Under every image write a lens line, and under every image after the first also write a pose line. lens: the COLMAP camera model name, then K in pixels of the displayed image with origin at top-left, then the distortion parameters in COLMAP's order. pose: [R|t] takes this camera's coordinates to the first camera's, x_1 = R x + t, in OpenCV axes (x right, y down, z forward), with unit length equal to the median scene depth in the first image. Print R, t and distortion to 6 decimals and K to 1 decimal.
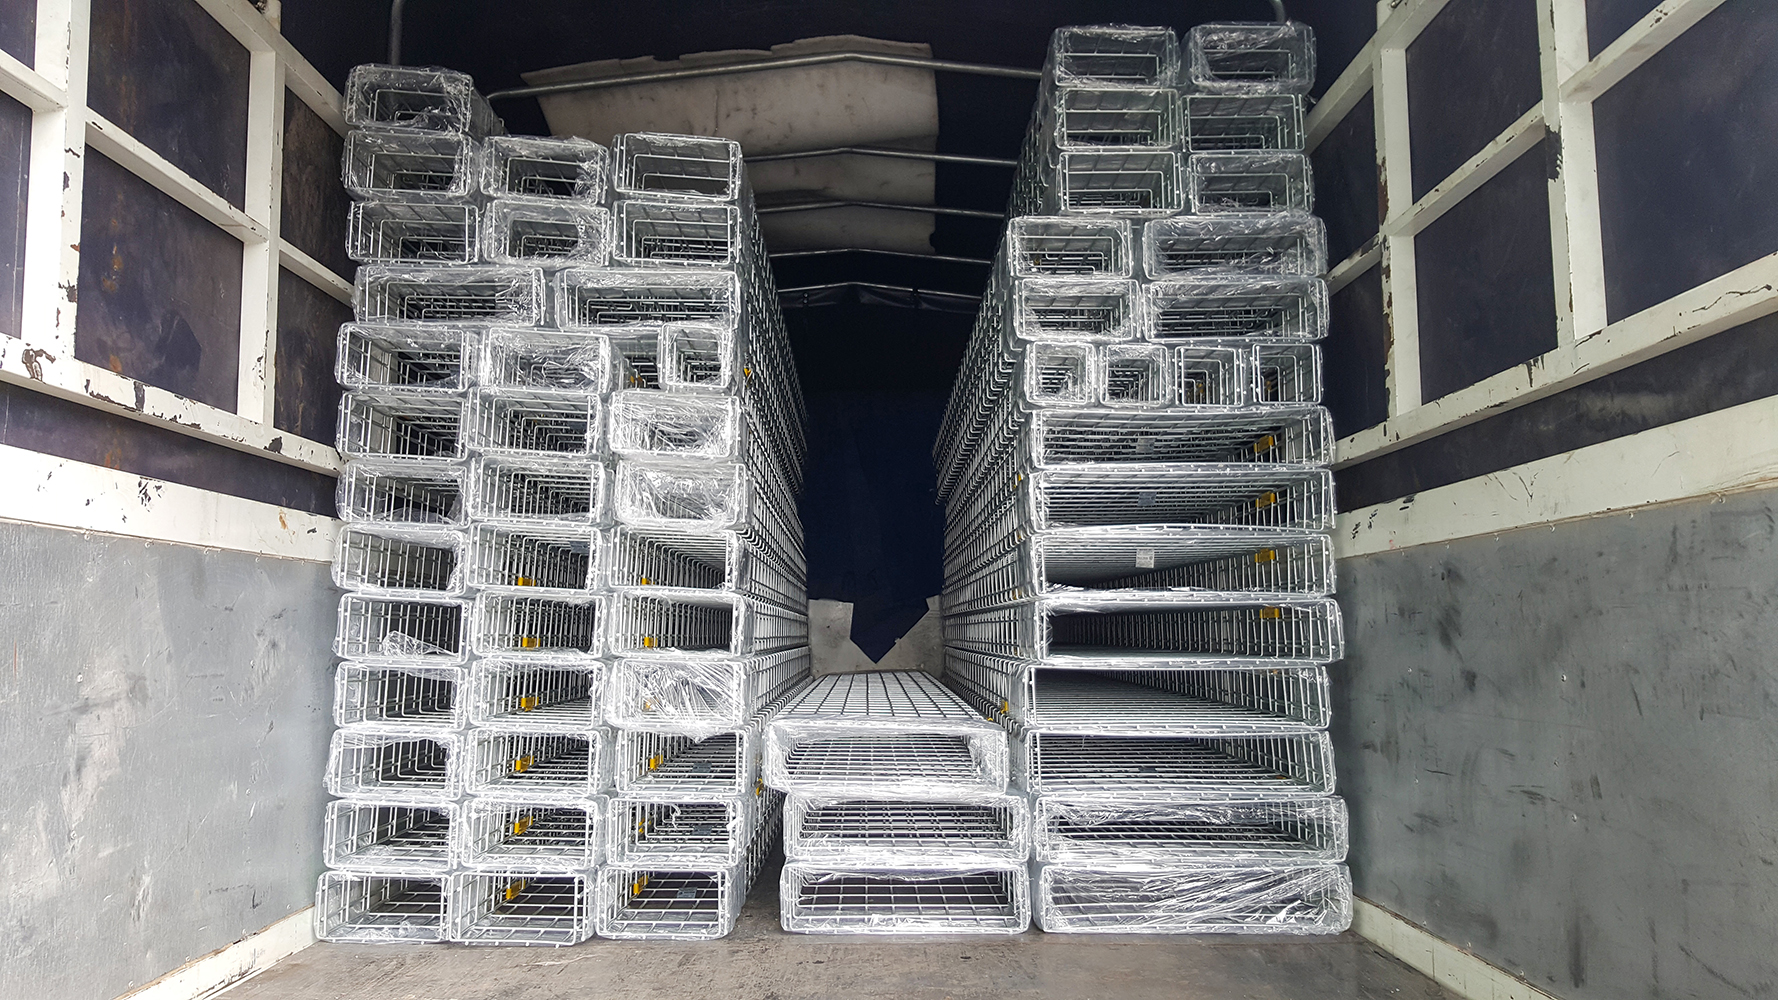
lens RADIAL K [[1461.6, 0, 894.5], [0, 1461.6, 480.9], [0, 0, 1]] dist [0.016375, -0.033026]
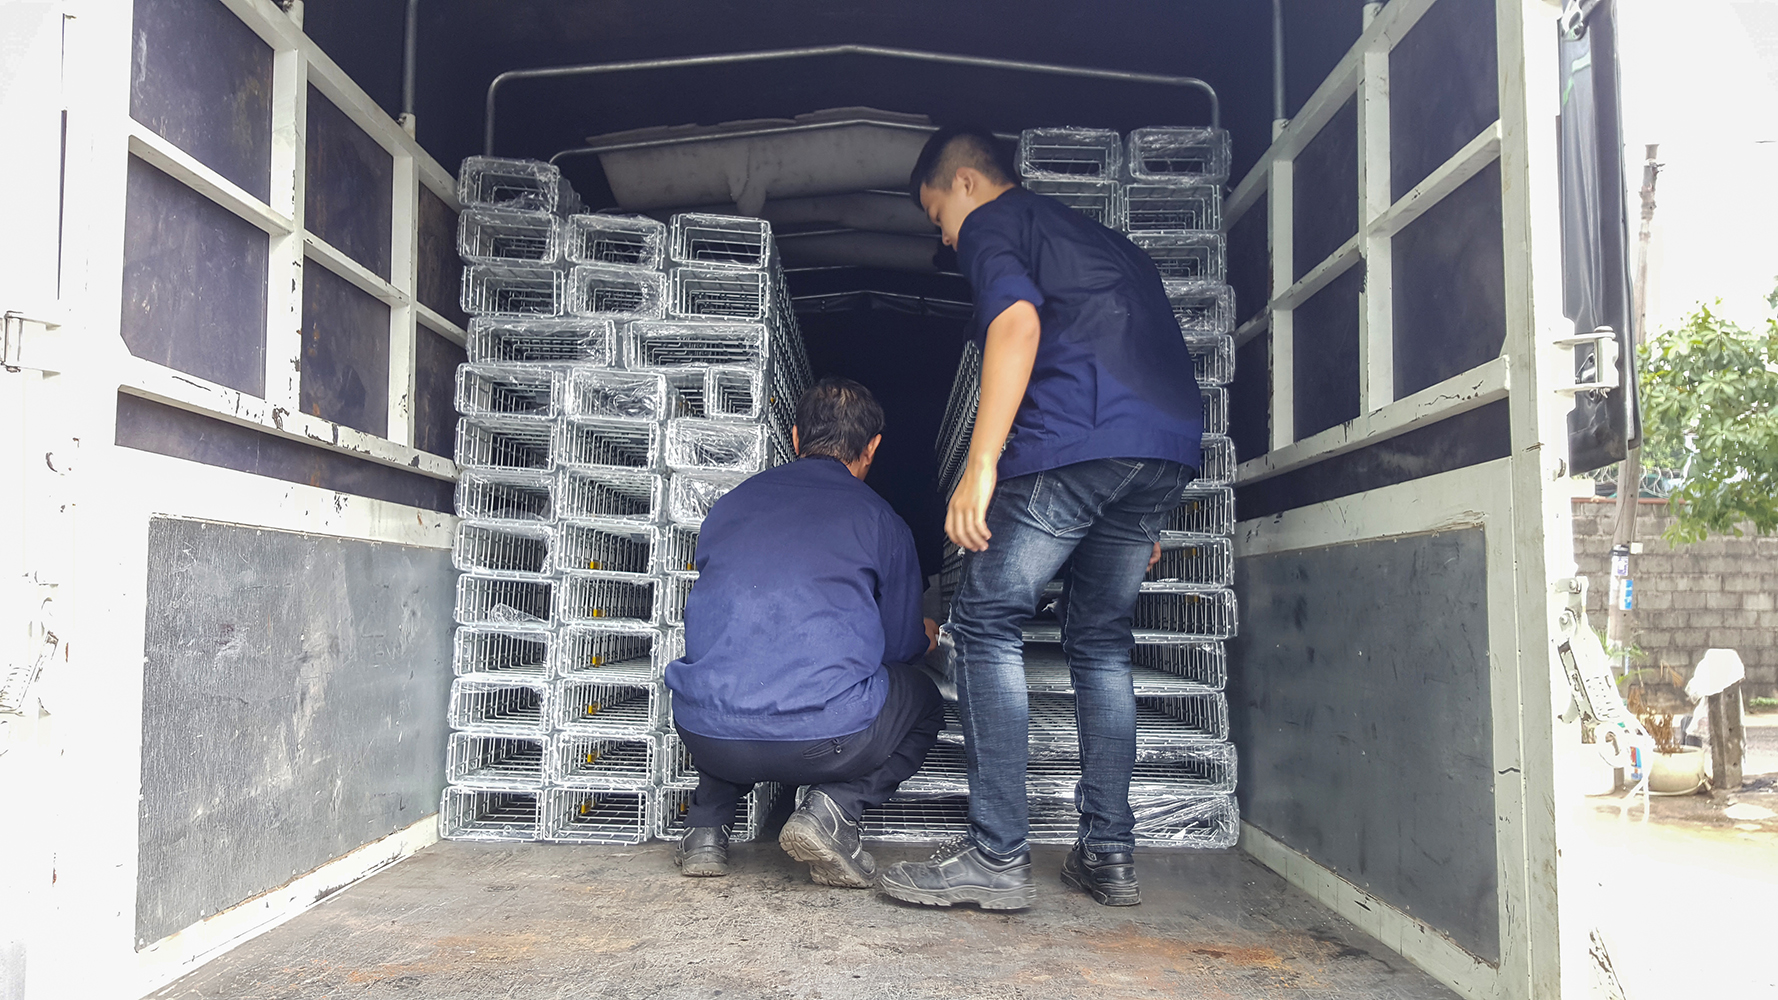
lens RADIAL K [[1461.6, 0, 885.5], [0, 1461.6, 508.2], [0, 0, 1]] dist [0.016375, -0.033026]
pose [[0.999733, 0.014016, -0.018391, 0.021978], [-0.013245, 0.999053, 0.041433, -0.039575], [0.018955, -0.041178, 0.998972, -0.281488]]
